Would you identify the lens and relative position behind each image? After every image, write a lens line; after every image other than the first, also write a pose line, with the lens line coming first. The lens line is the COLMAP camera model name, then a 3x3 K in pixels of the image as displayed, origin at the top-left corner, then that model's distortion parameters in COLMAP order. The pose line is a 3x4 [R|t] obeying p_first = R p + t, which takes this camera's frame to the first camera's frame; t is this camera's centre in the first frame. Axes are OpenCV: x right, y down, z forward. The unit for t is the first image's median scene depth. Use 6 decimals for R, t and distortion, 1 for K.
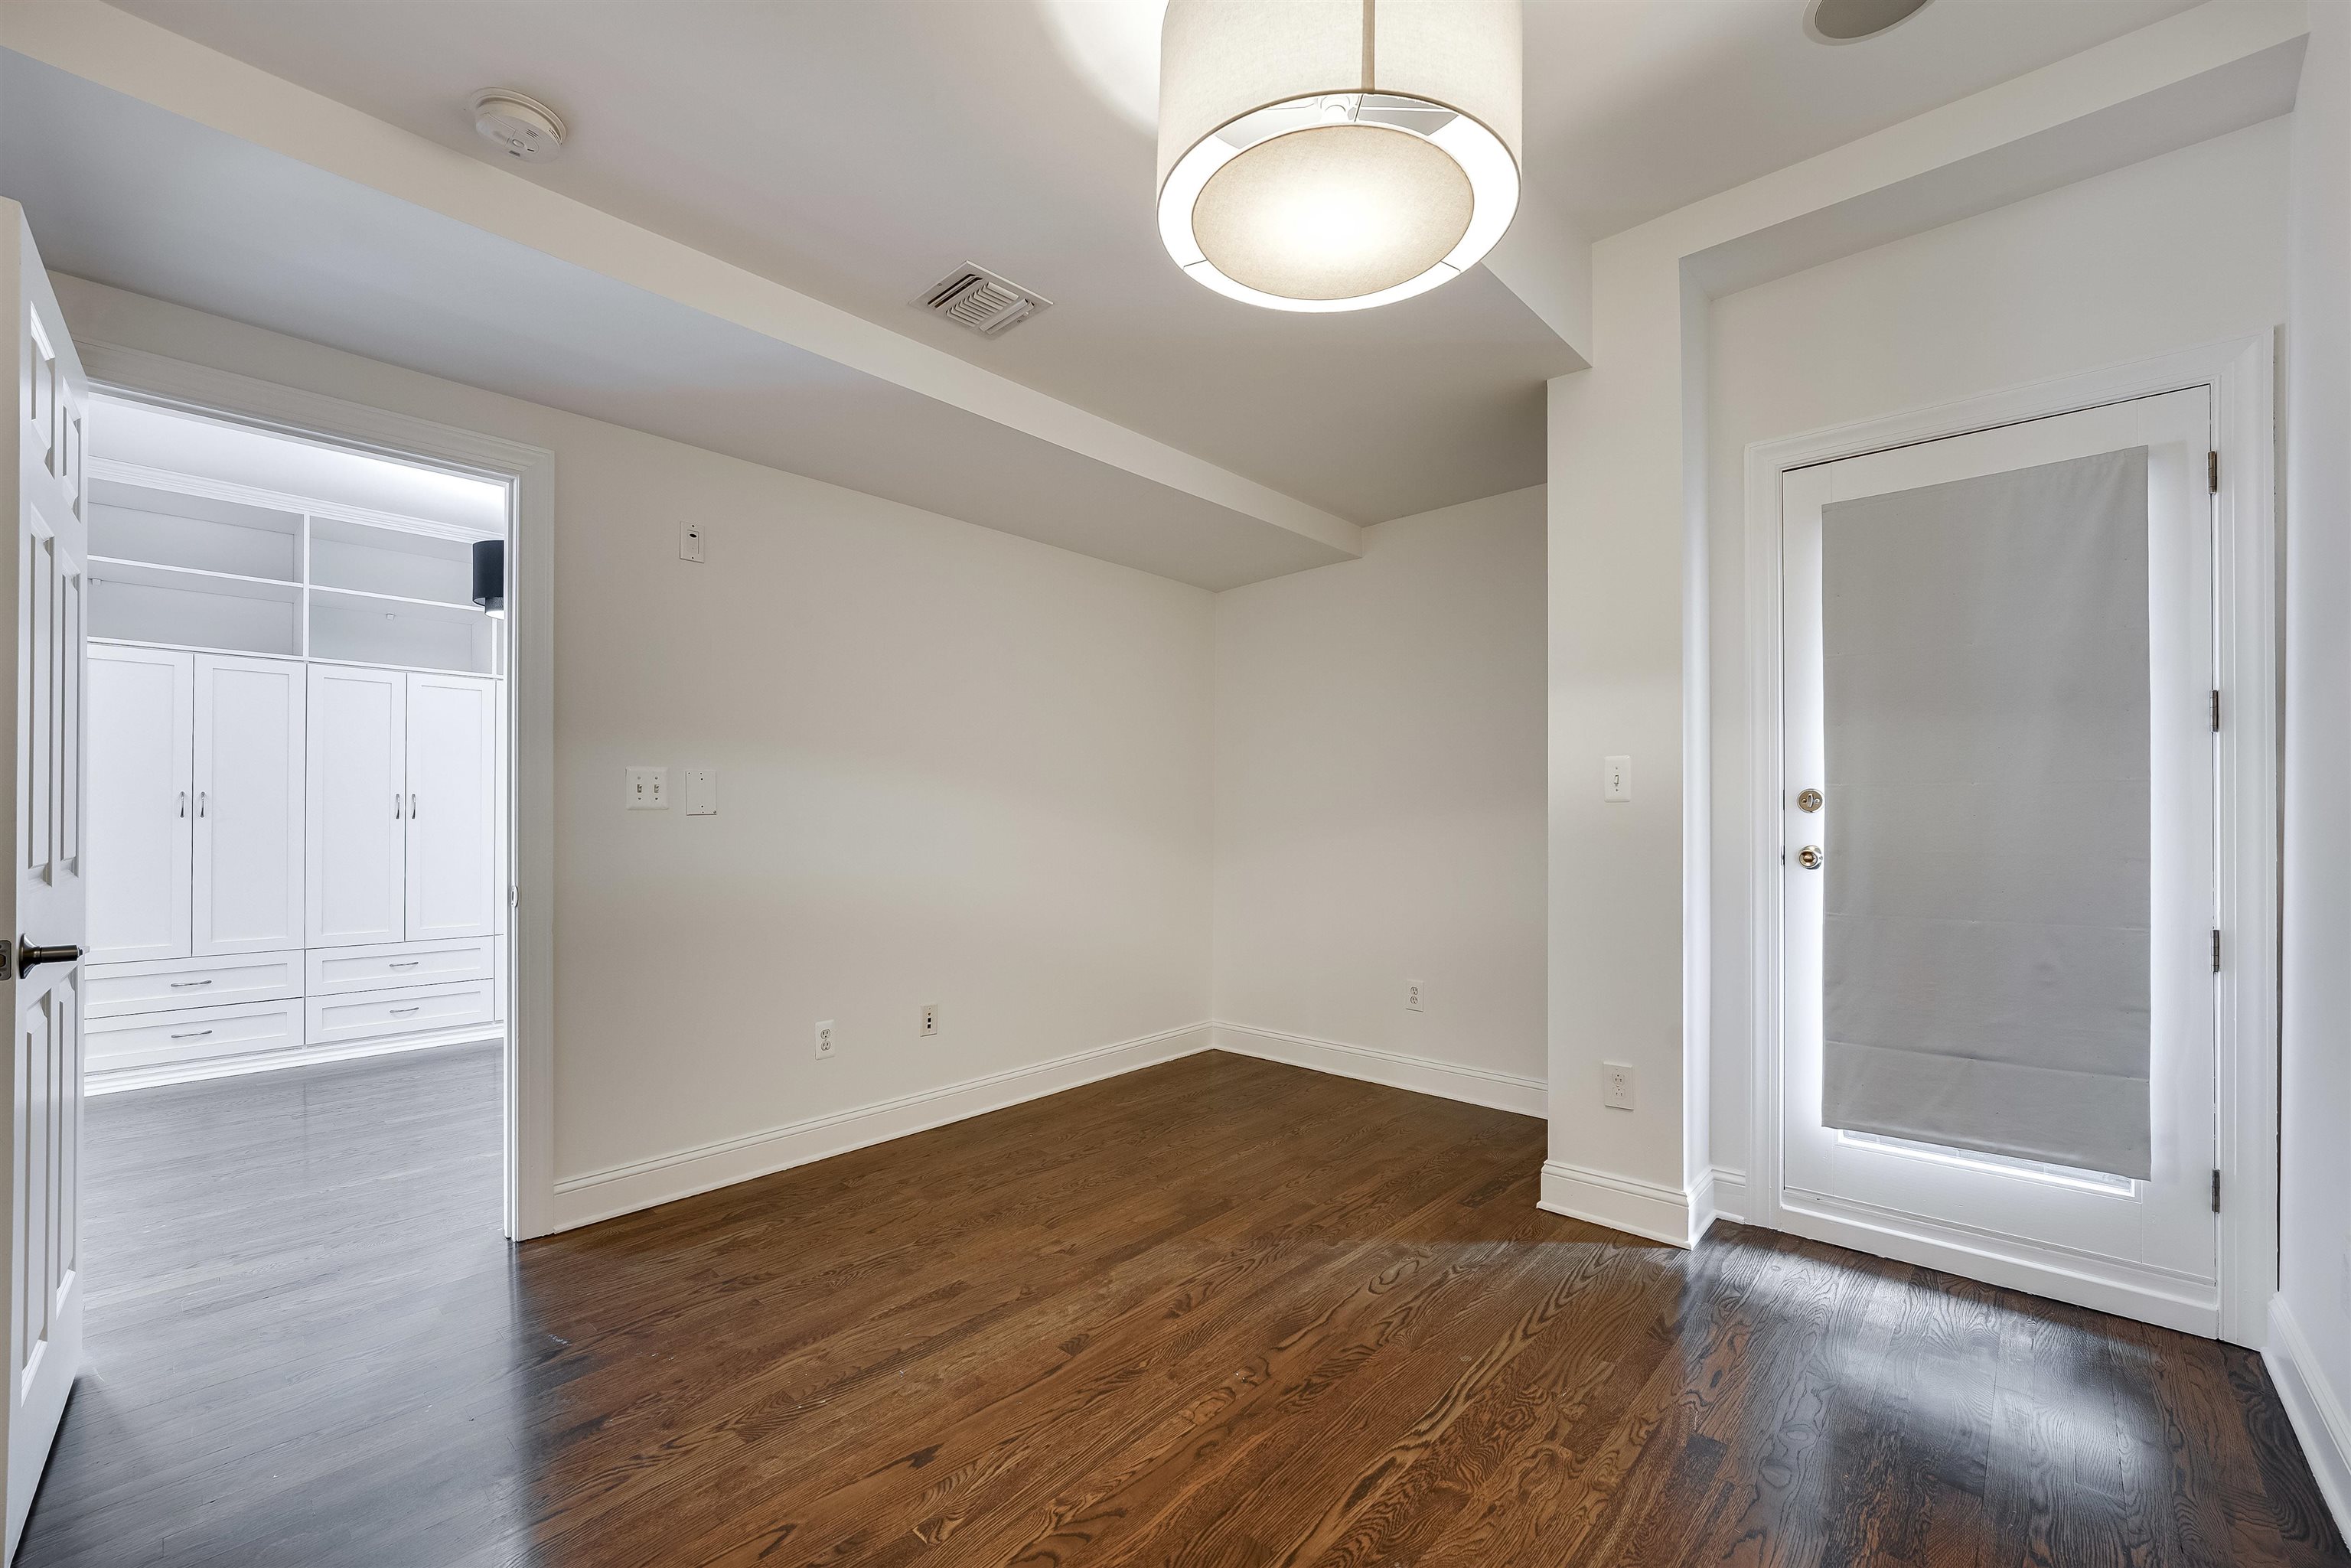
lens RADIAL K [[947.3, 0, 1181.2], [0, 947.3, 815.8], [0, 0, 1]] dist [-0.018279, -0.000040]
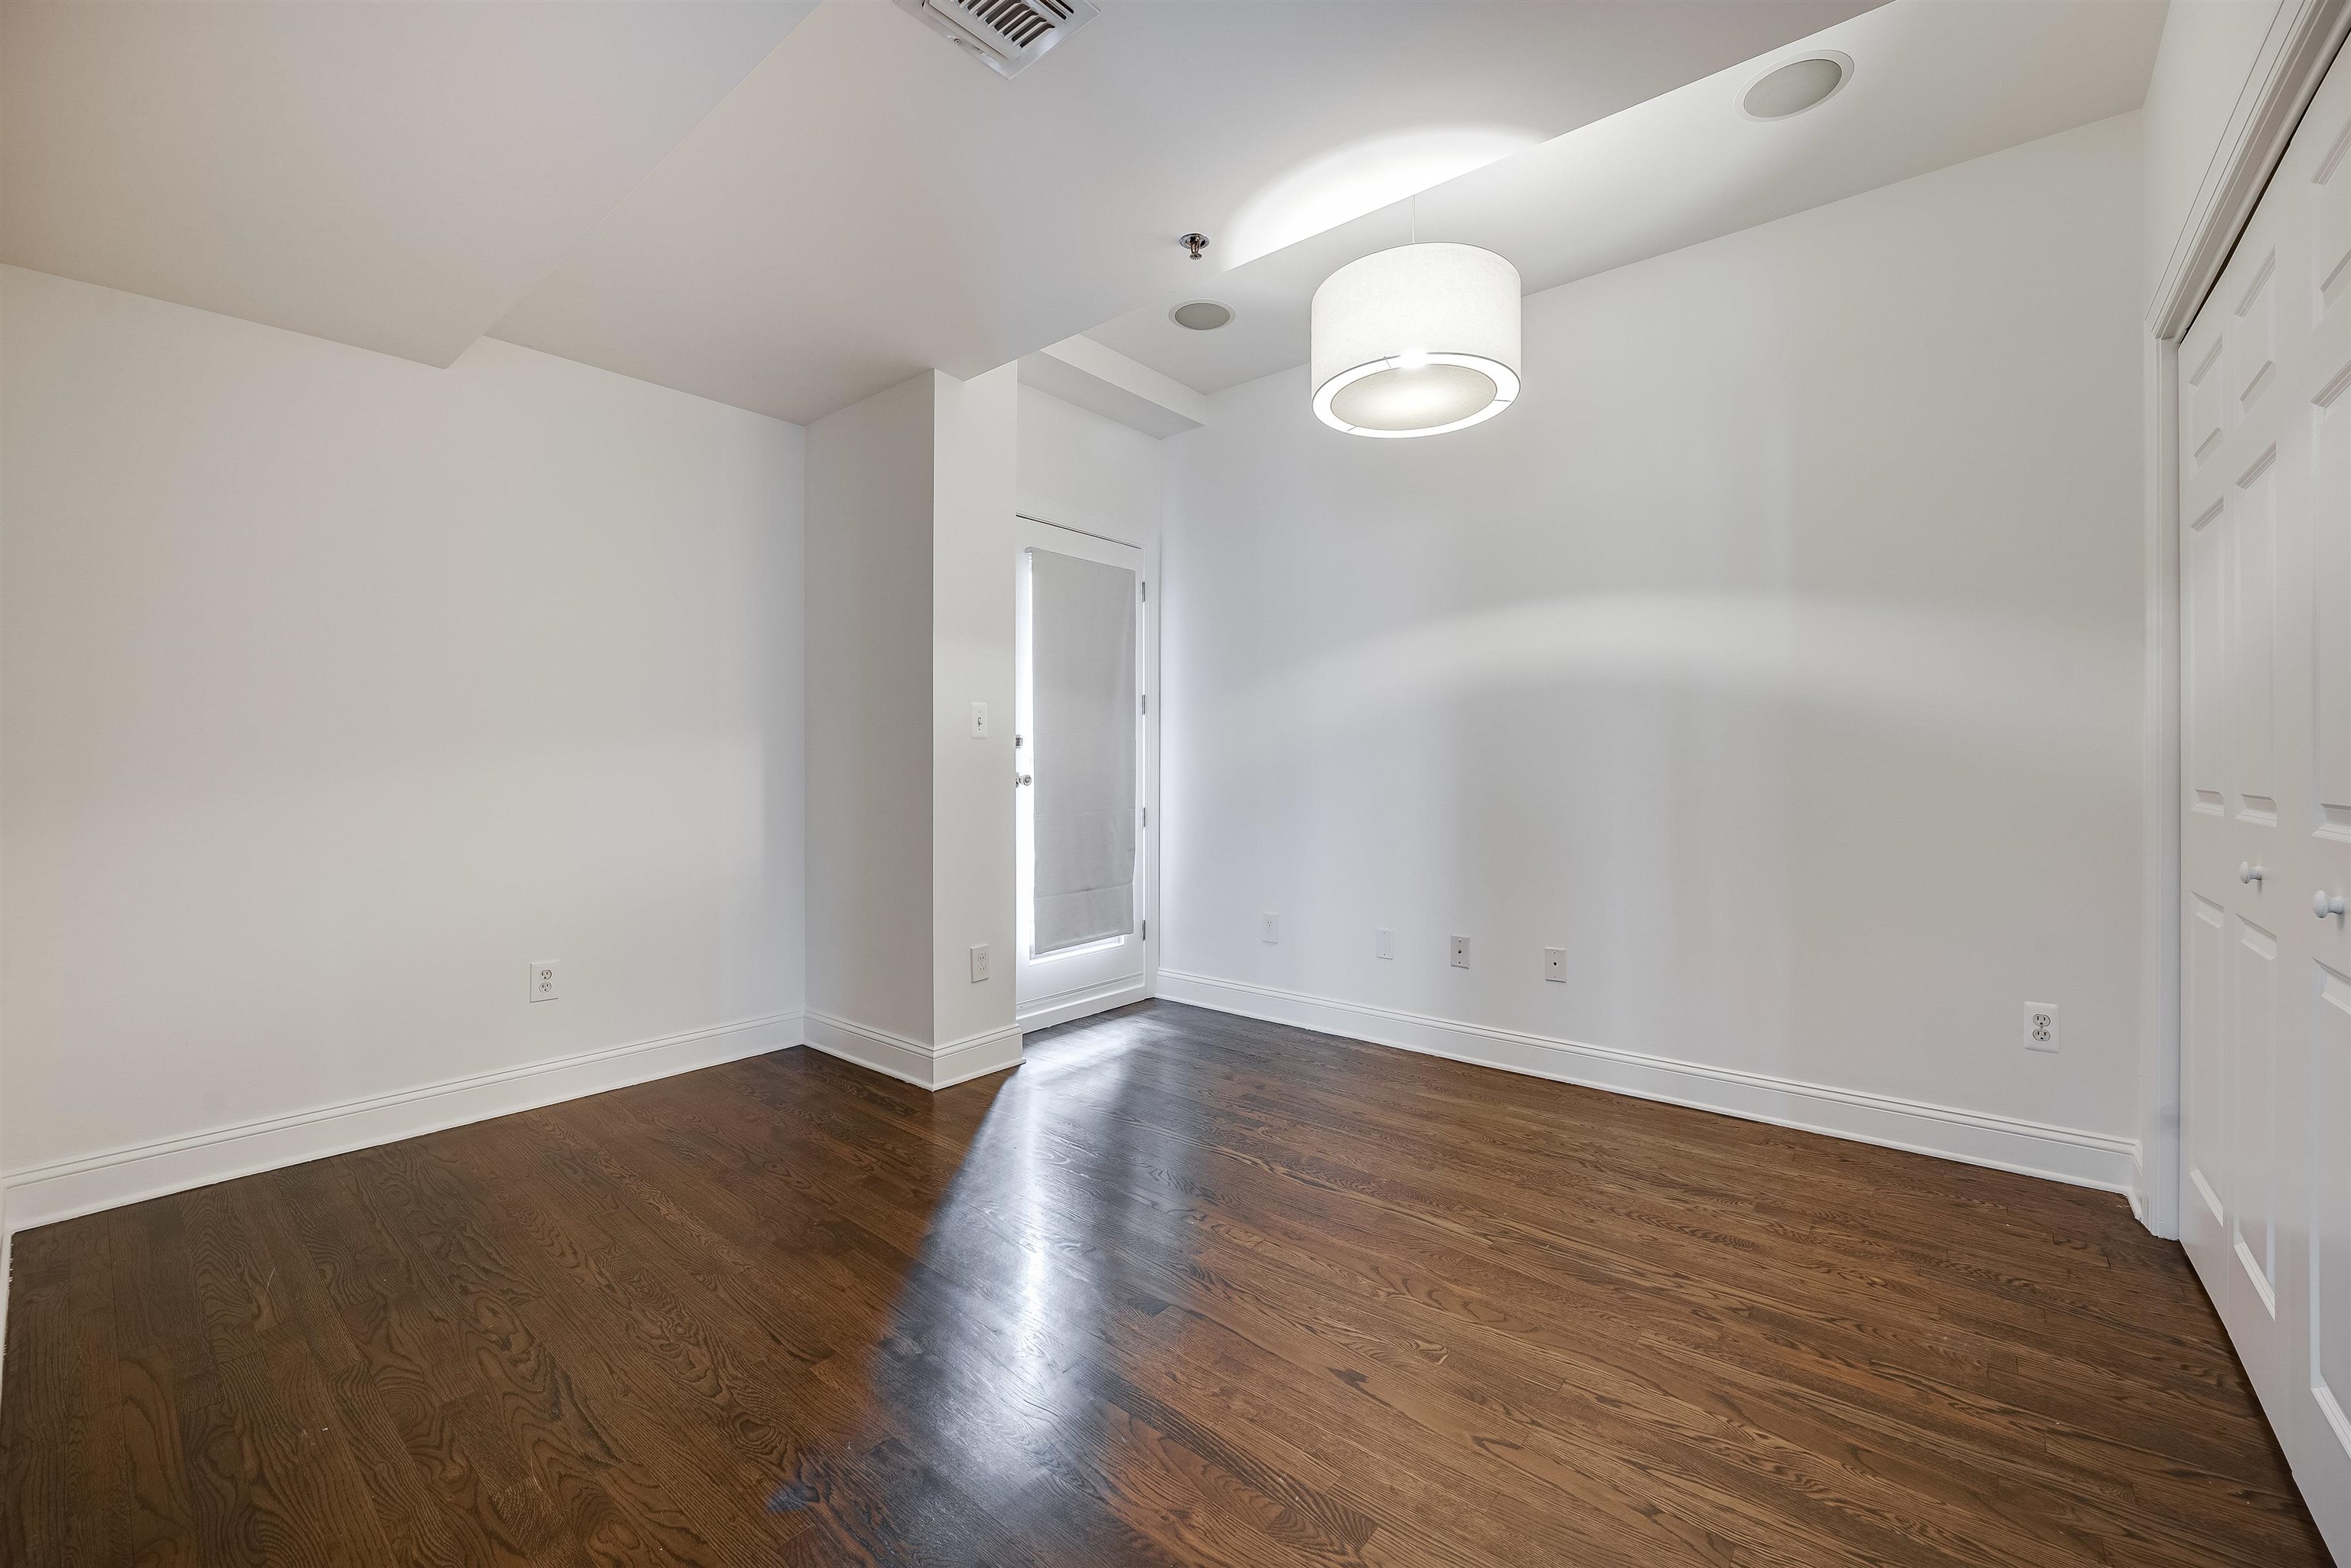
lens RADIAL K [[947.7, 0, 1175.5], [0, 947.7, 784.0], [0, 0, 1]] dist [-0.015884, 0.004300]
pose [[-0.041296, -0.023383, 0.998873, -0.954092], [-0.004038, 0.999722, 0.023235, 0.017609], [-0.999139, -0.003074, -0.041379, 0.928760]]
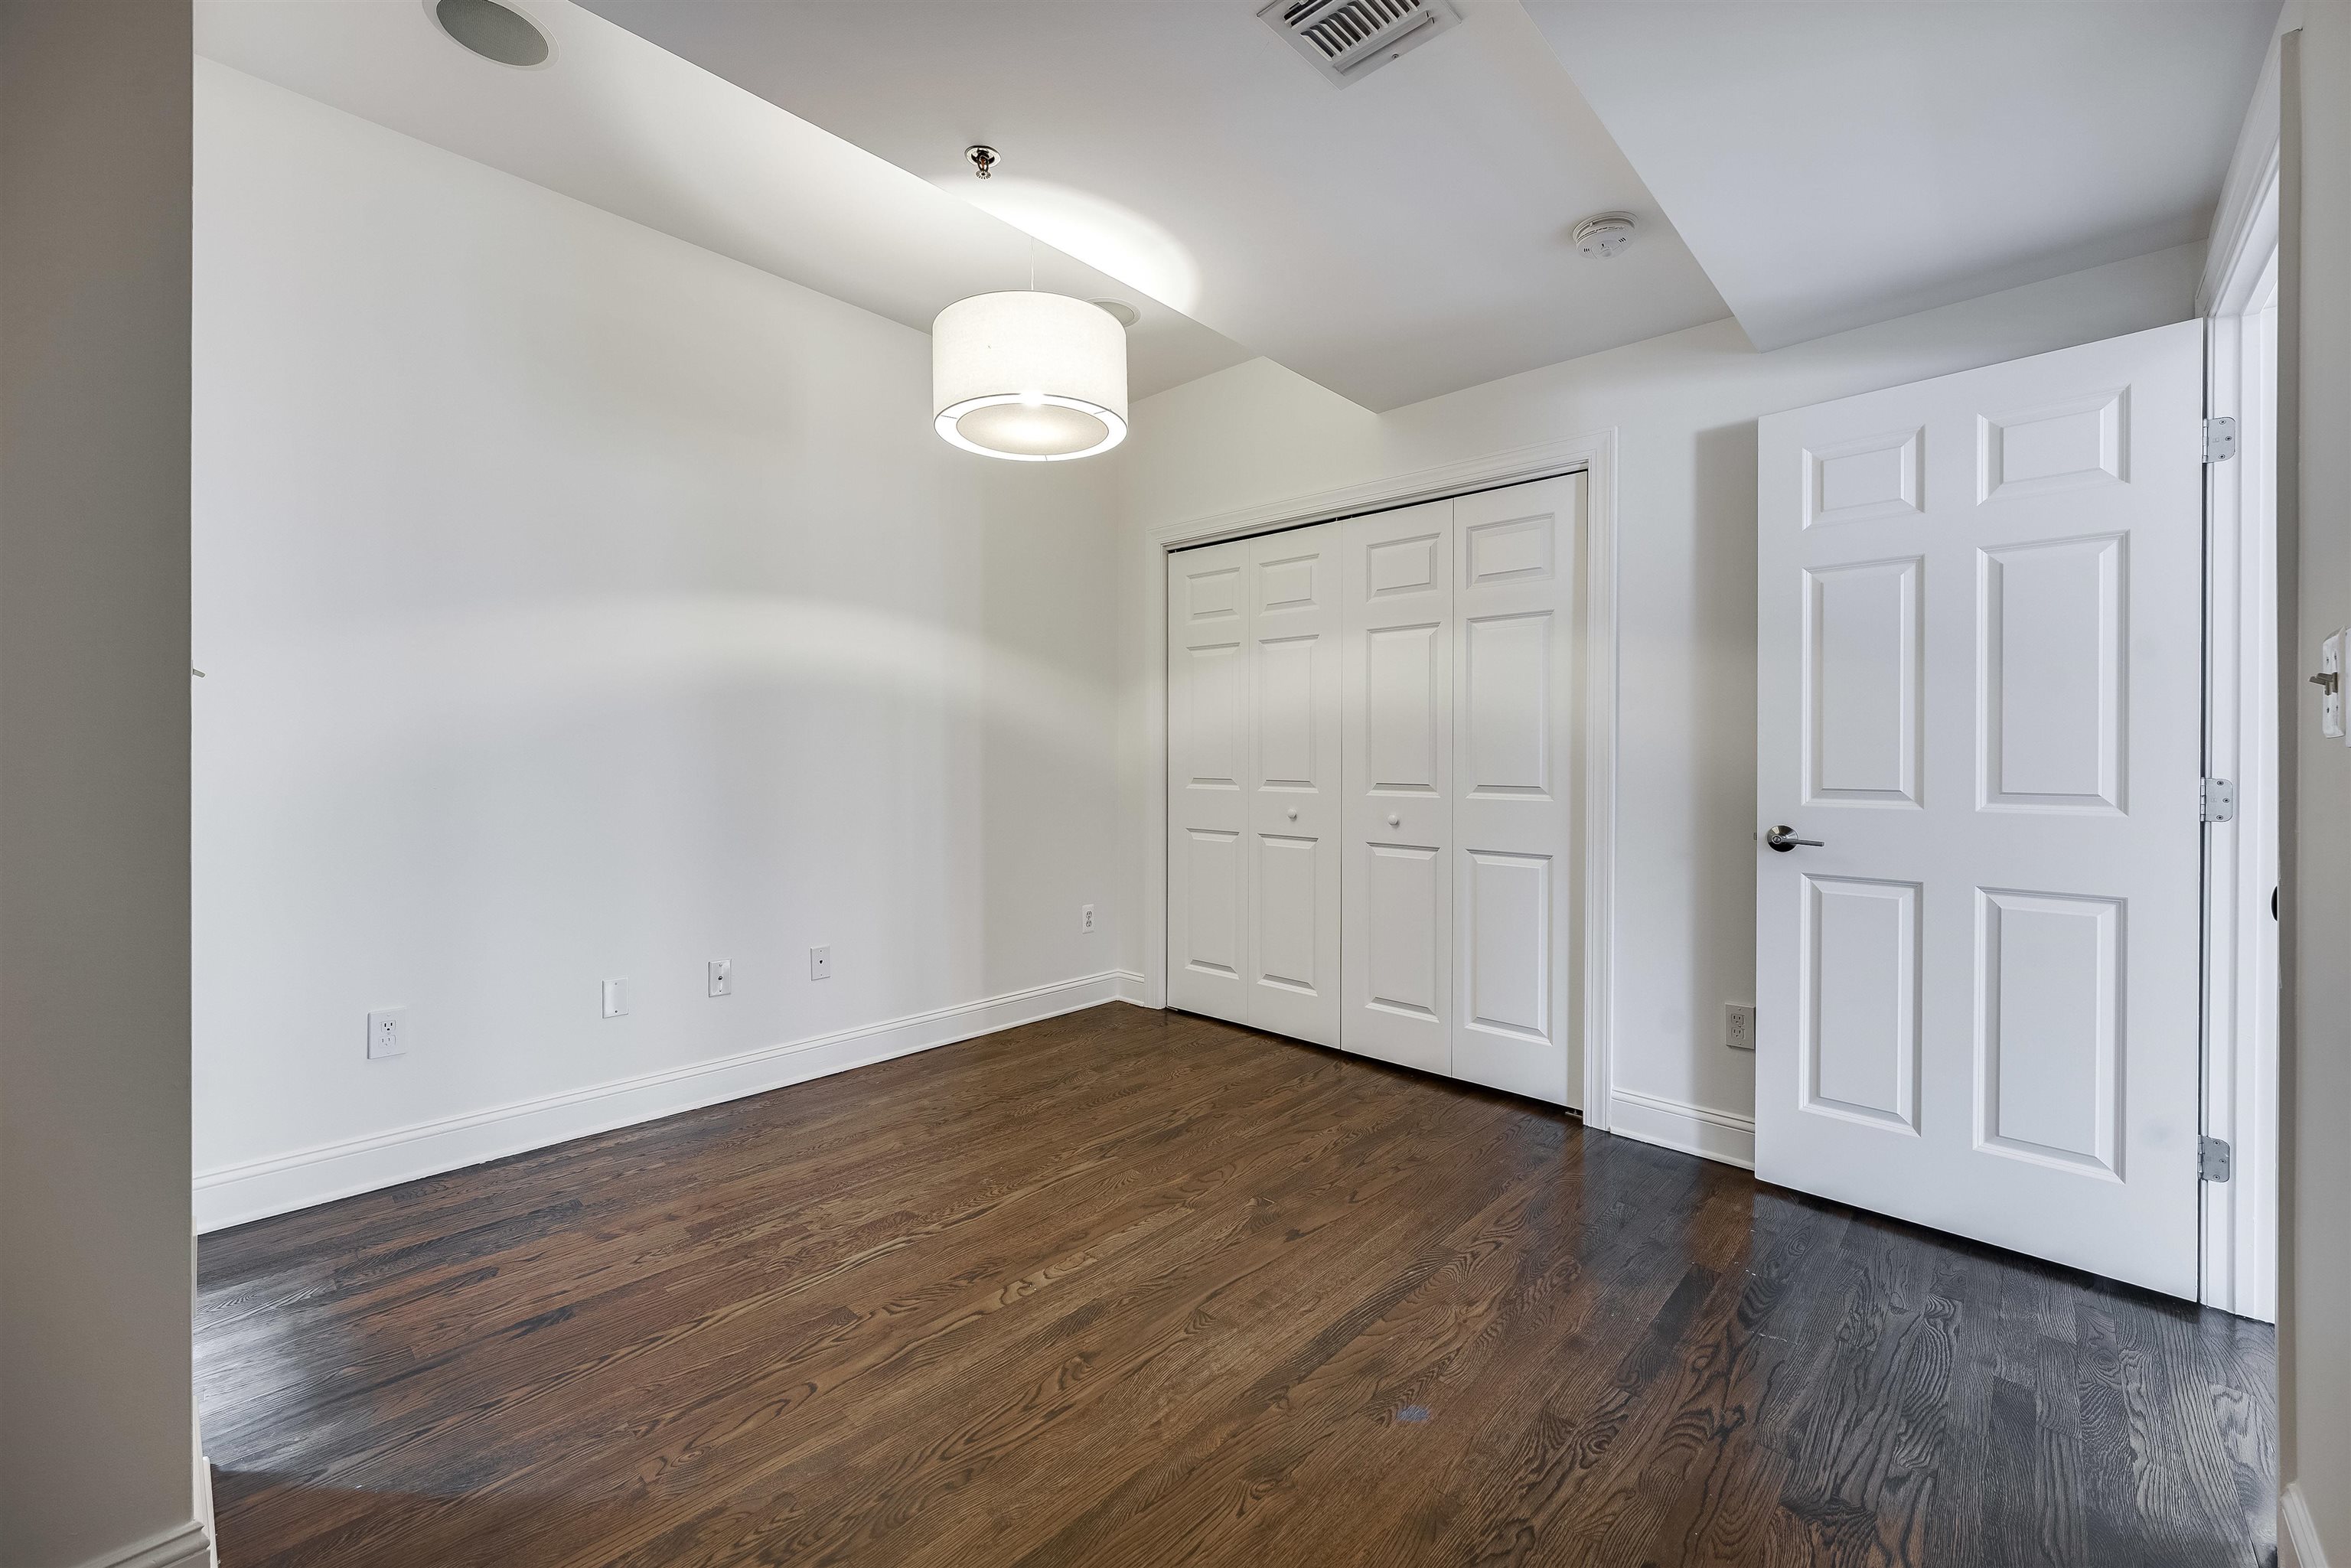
lens RADIAL K [[952.9, 0, 1179.6], [0, 952.9, 757.7], [0, 0, 1]] dist [-0.009556, -0.000230]
pose [[-0.999956, -0.008140, 0.004599, -0.086486], [-0.008161, 0.999957, -0.004479, 0.009698], [-0.004563, -0.004517, -0.999979, 1.775526]]
